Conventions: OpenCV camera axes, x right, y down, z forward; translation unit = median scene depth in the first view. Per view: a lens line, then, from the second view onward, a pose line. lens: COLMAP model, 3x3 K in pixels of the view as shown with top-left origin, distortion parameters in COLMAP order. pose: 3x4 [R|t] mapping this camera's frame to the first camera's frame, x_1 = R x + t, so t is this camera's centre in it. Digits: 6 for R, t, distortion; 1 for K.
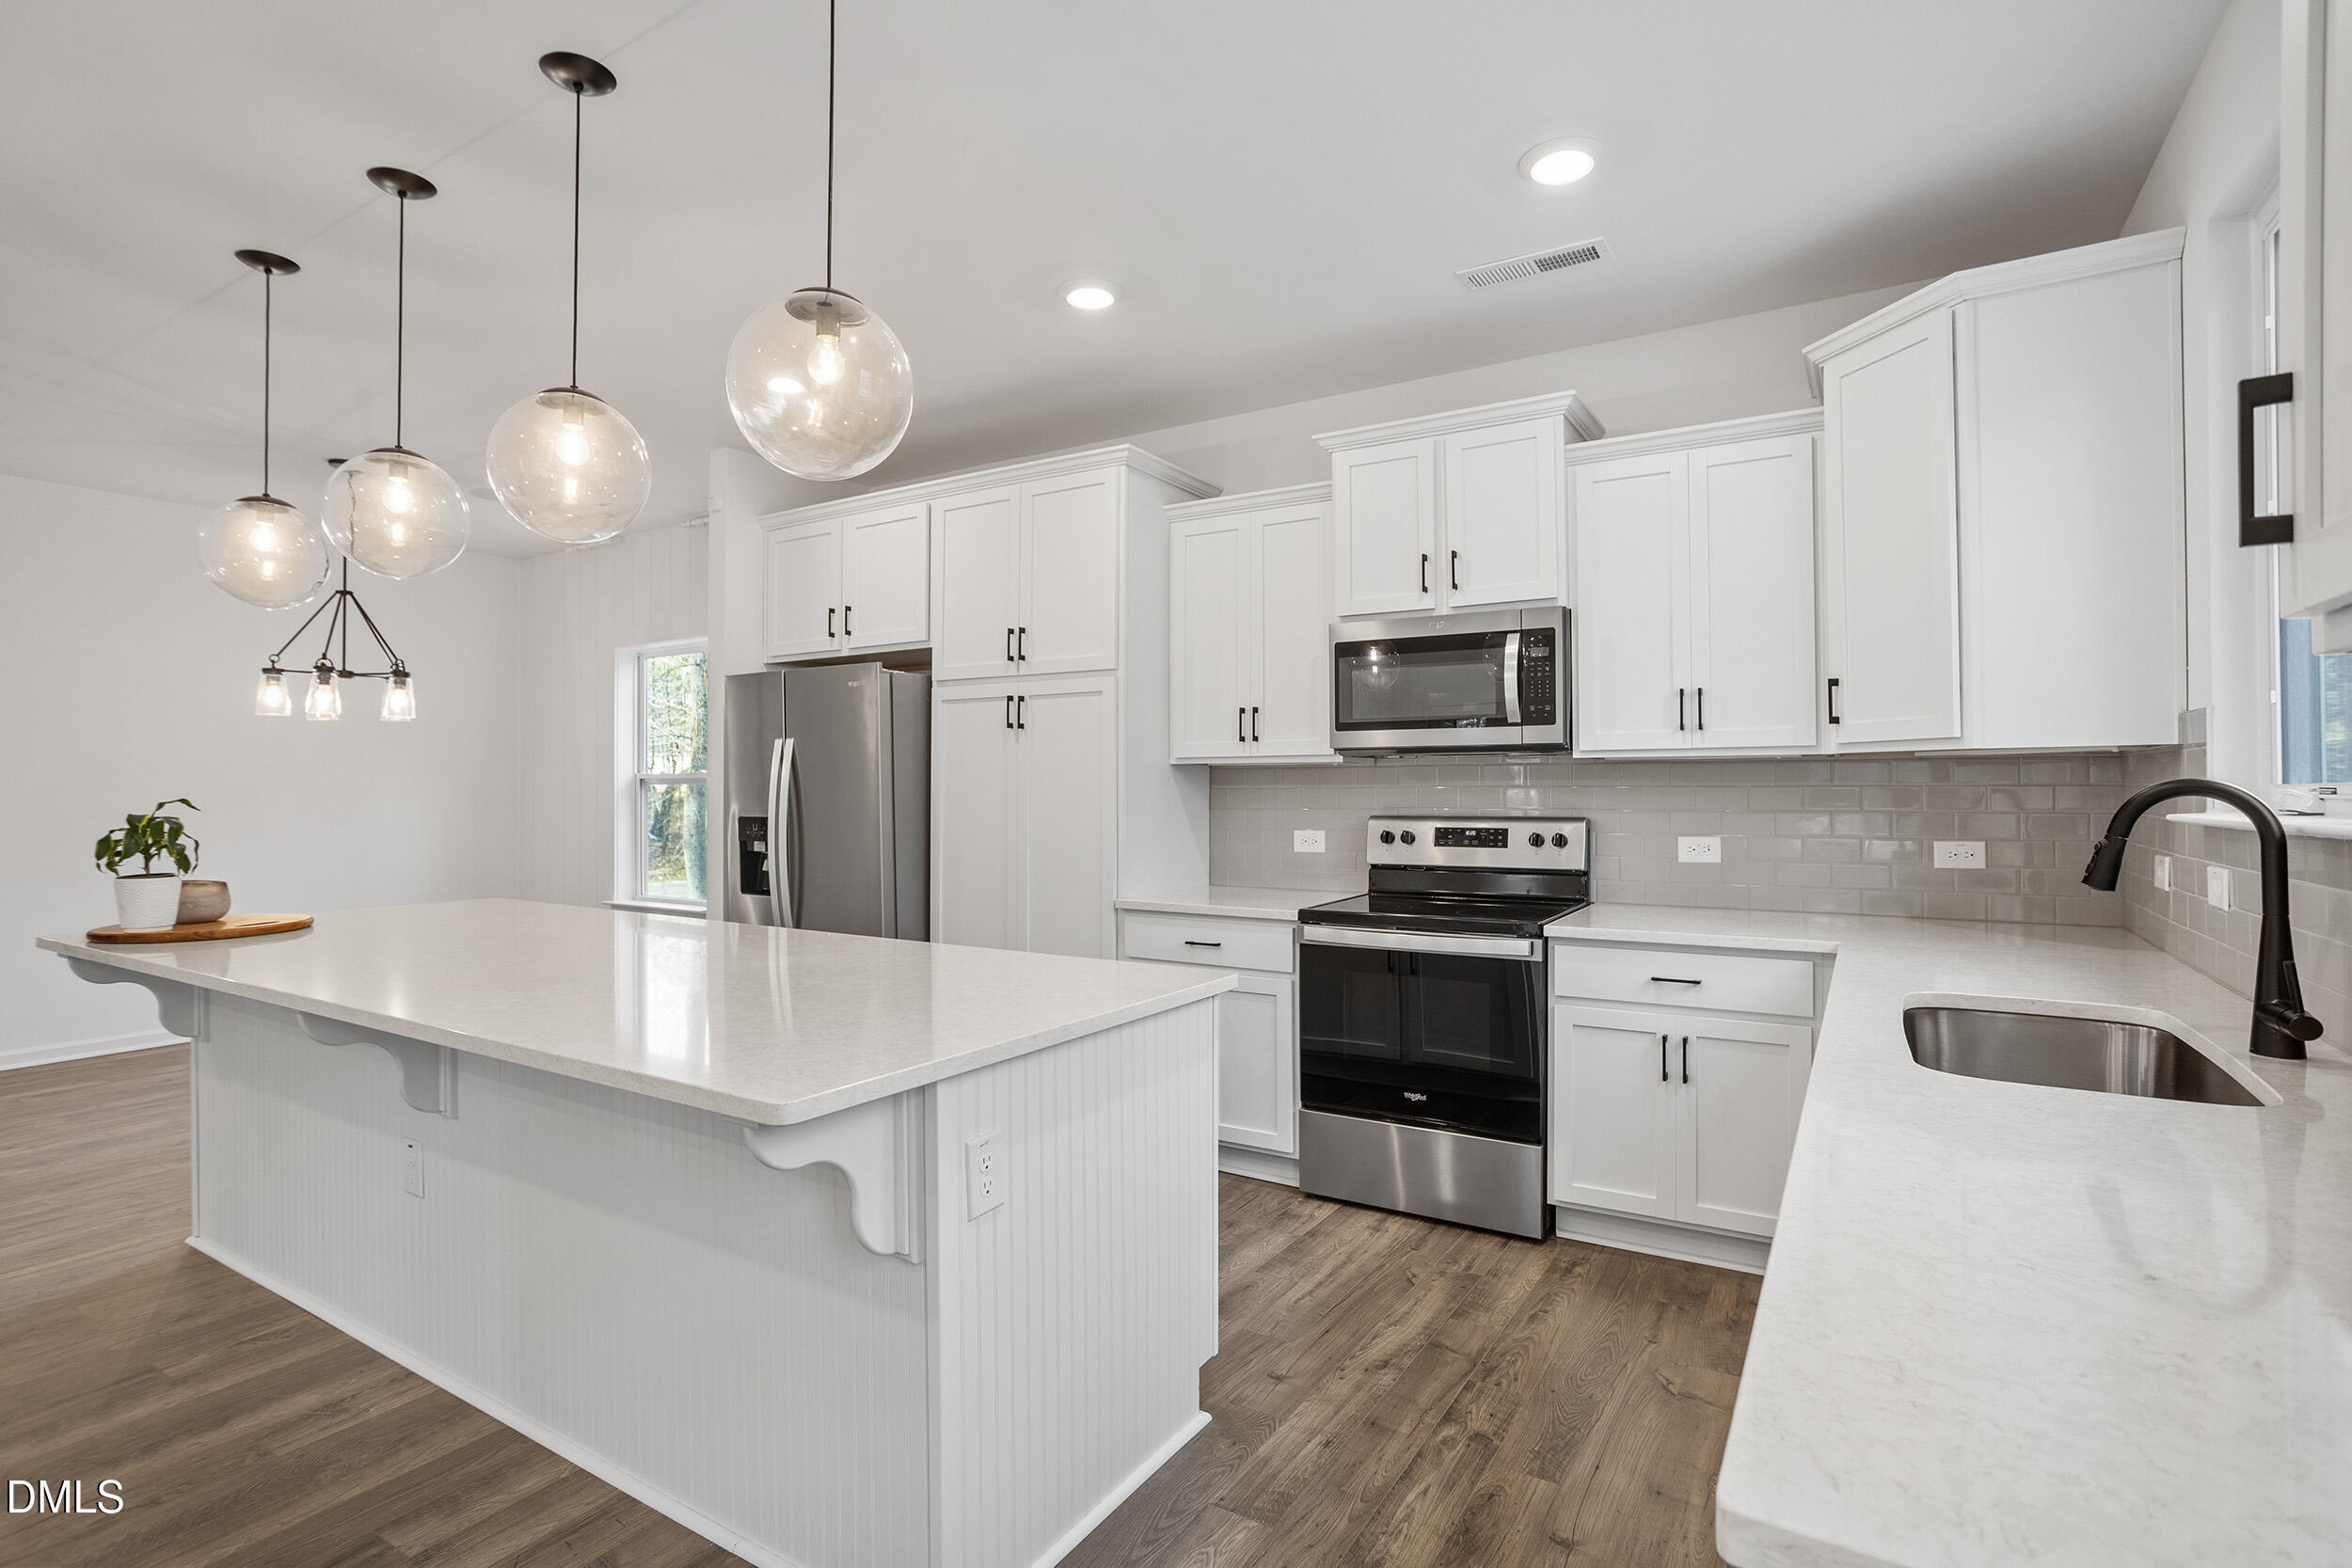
lens RADIAL K [[1142.2, 0, 1196.0], [0, 1142.2, 786.0], [0, 0, 1]] dist [-0.028099, 0.015020]
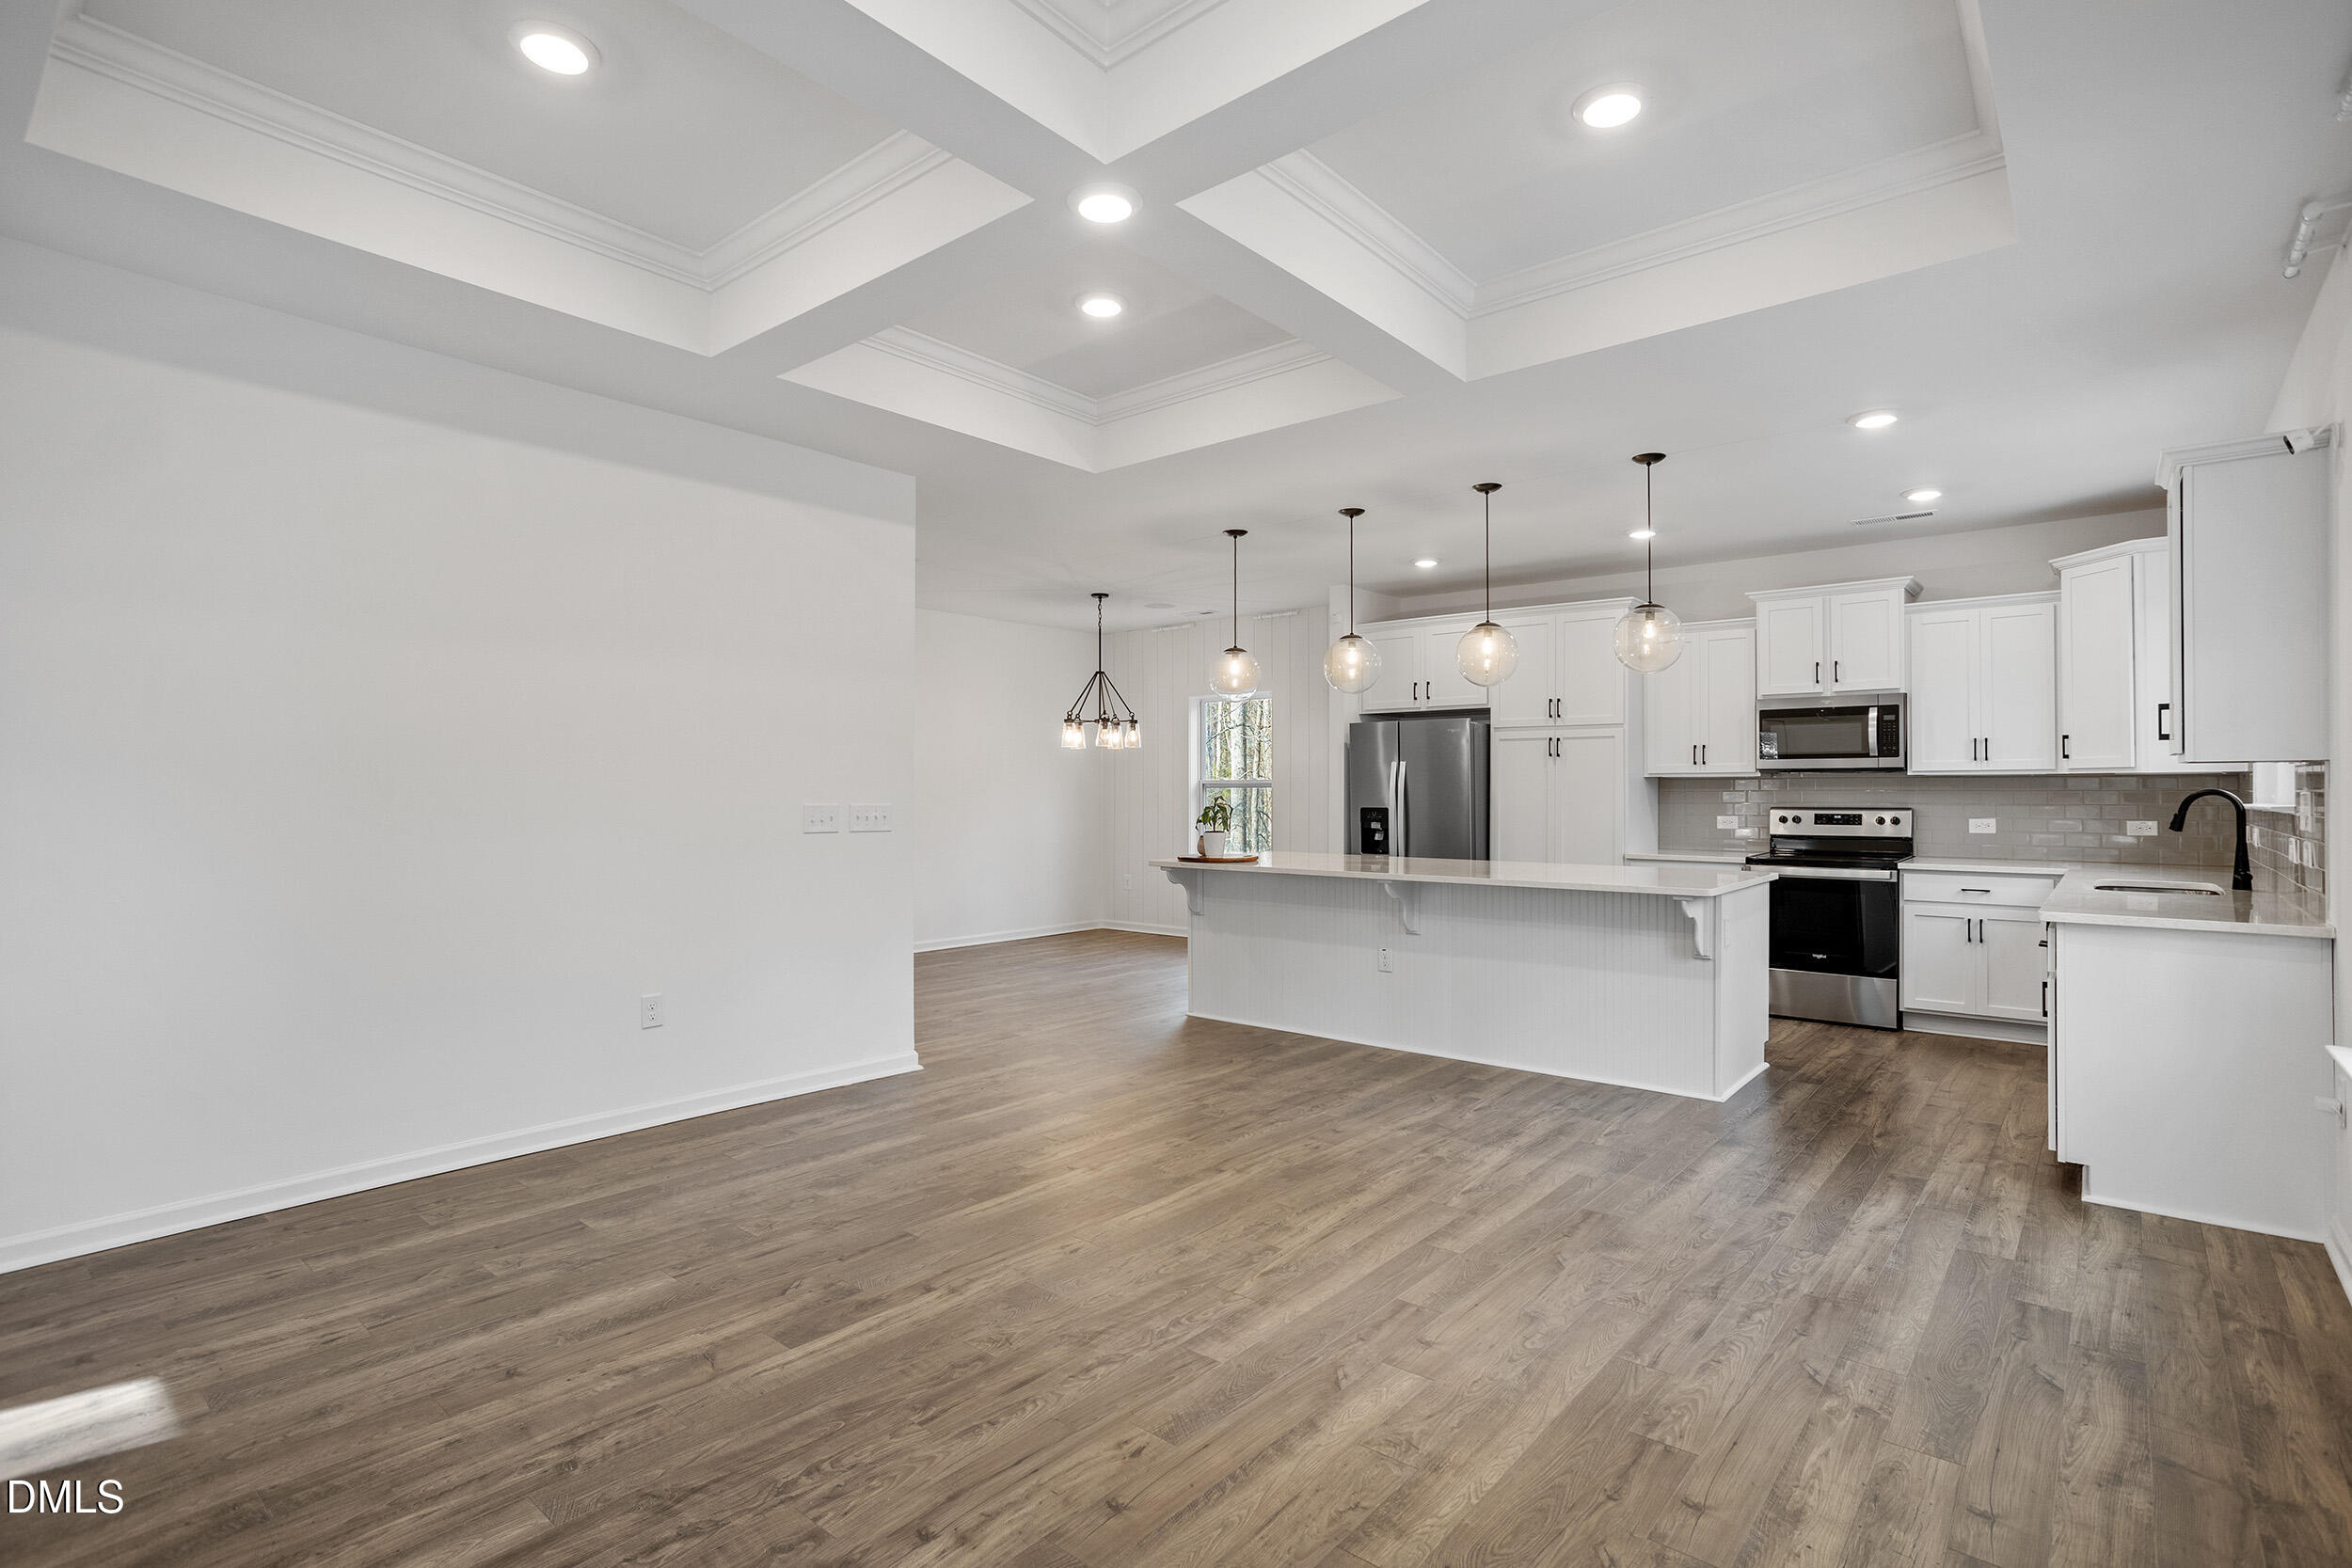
lens RADIAL K [[1142.2, 0, 1187.7], [0, 1142.2, 789.0], [0, 0, 1]] dist [-0.028099, 0.015020]
pose [[0.988468, 0.002457, -0.151410, -0.535308], [-0.002182, 0.999996, 0.001981, -0.003190], [0.151414, -0.001627, 0.988469, -0.967238]]
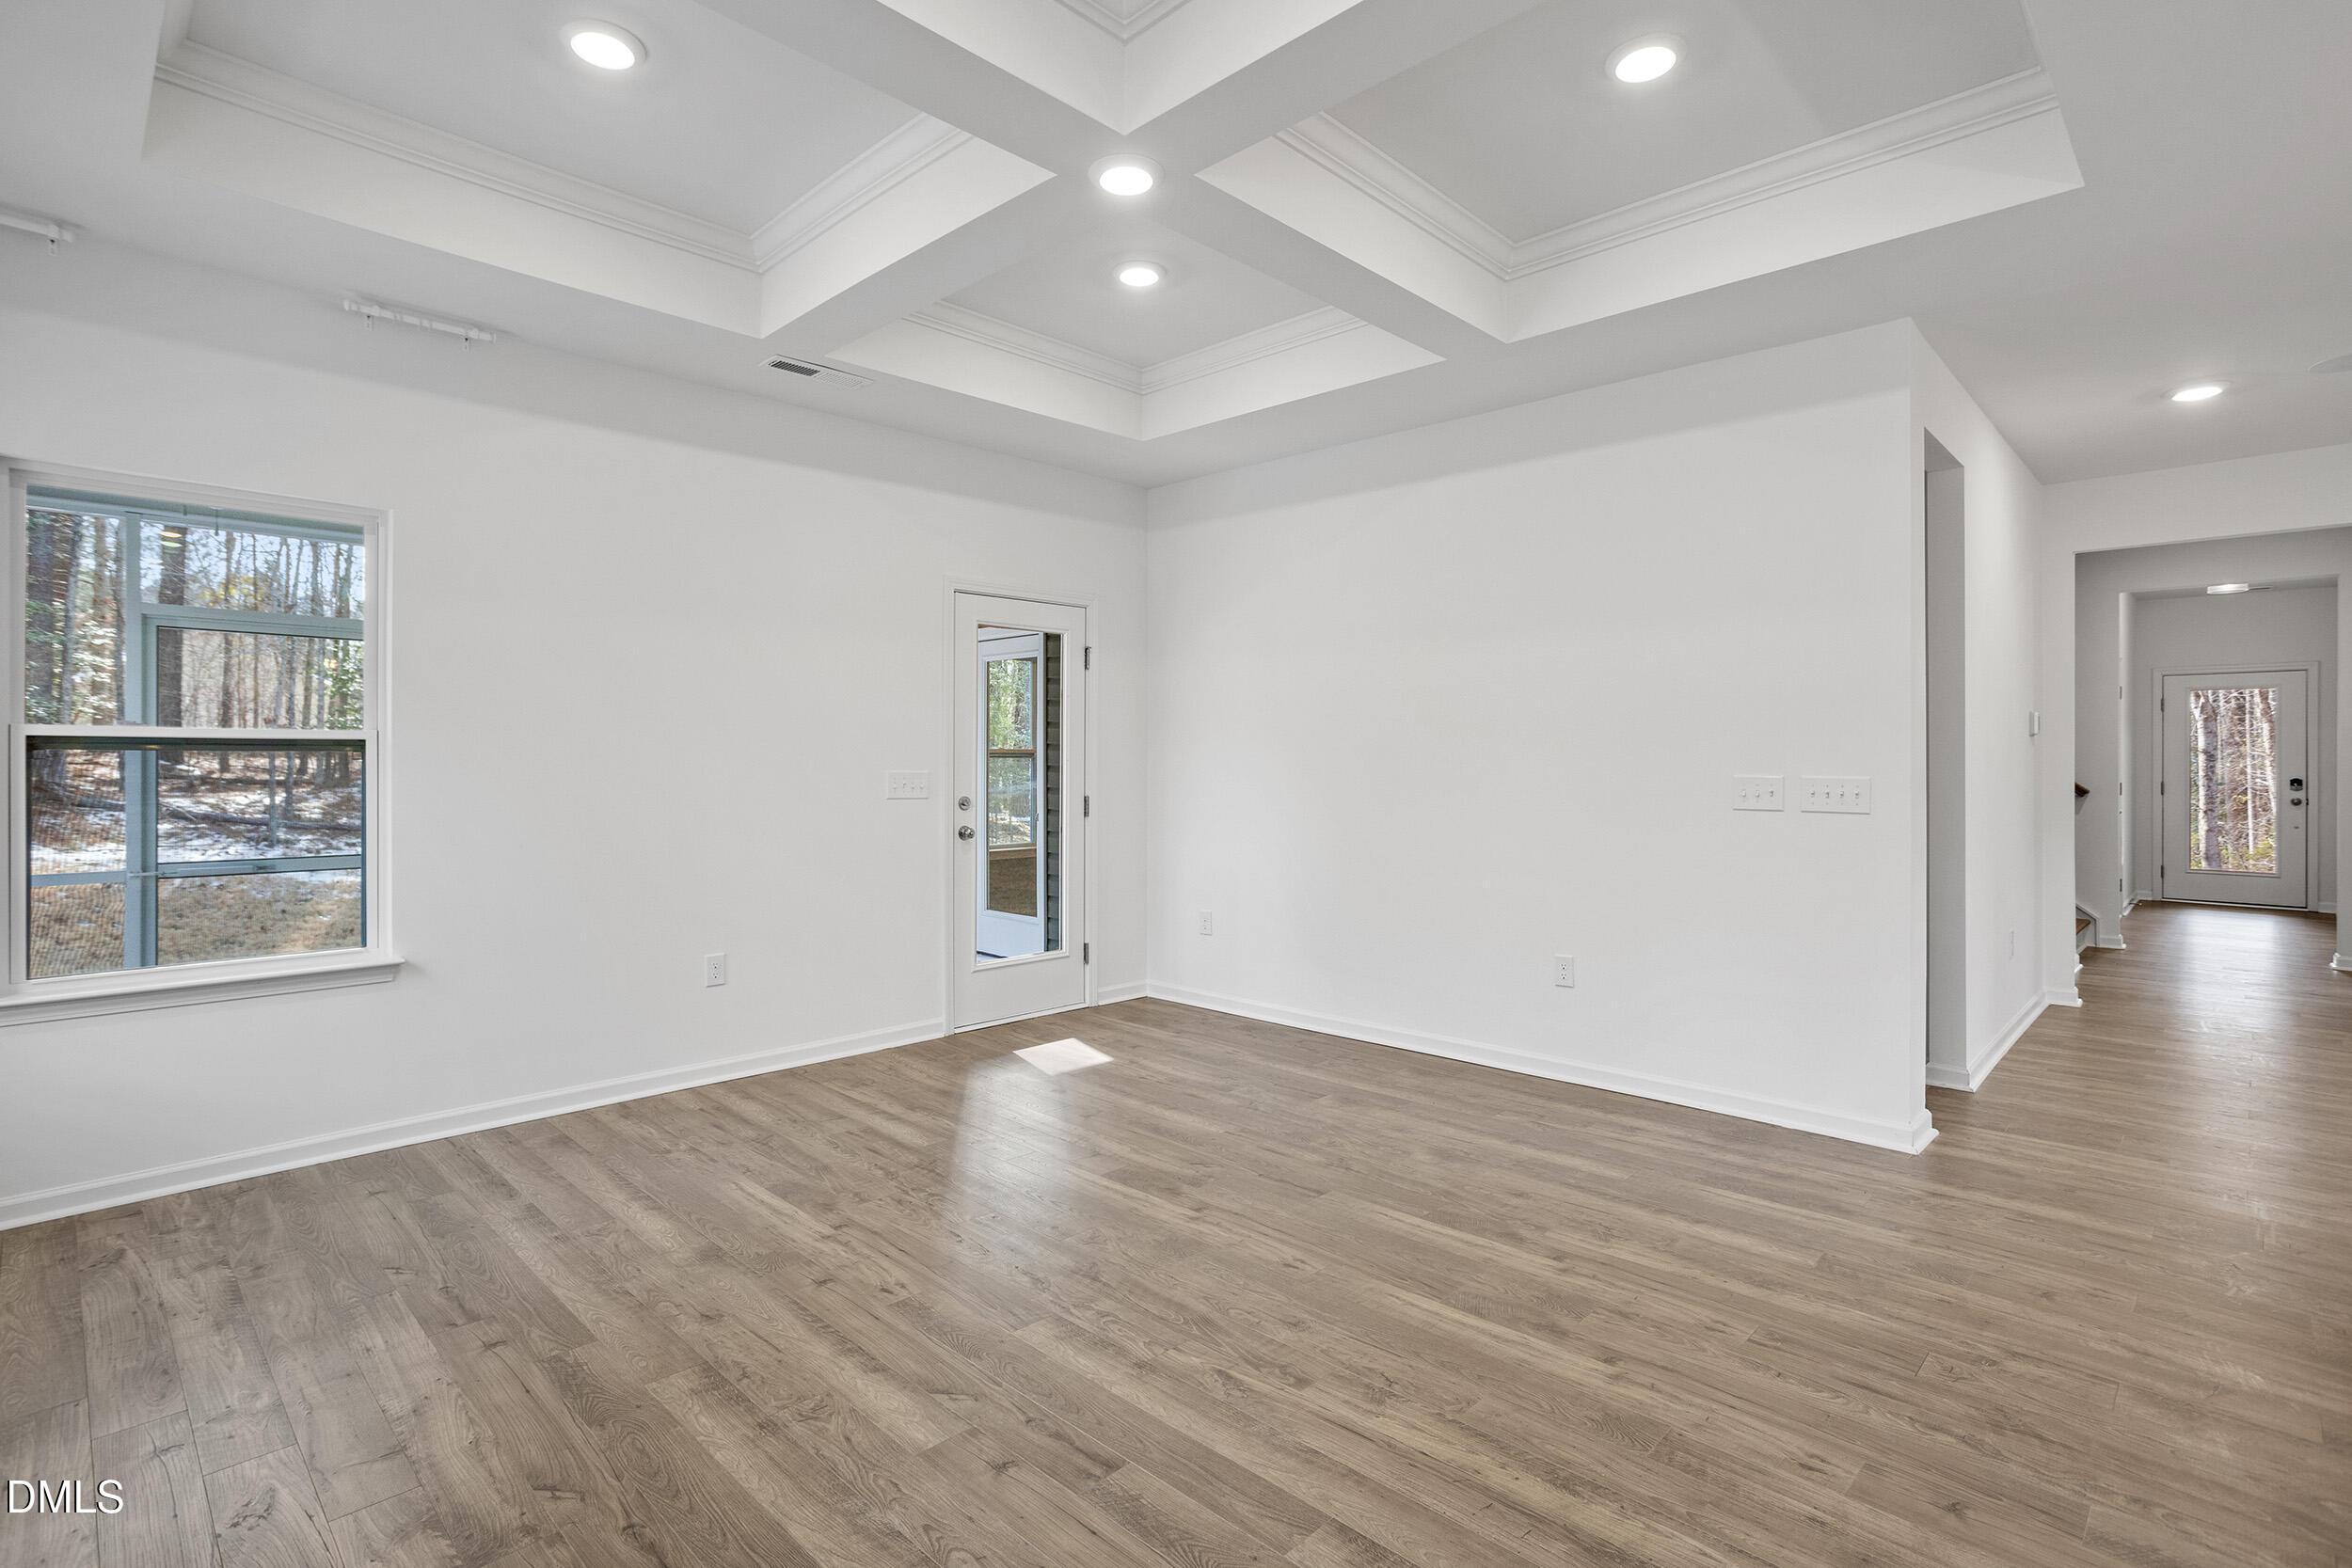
lens RADIAL K [[1142.2, 0, 1188.4], [0, 1142.2, 768.9], [0, 0, 1]] dist [-0.028099, 0.015020]
pose [[-0.233950, 0.004100, -0.972240, 1.317132], [0.009438, 0.999954, 0.001946, 0.018211], [0.972203, -0.008720, -0.233978, 2.174790]]
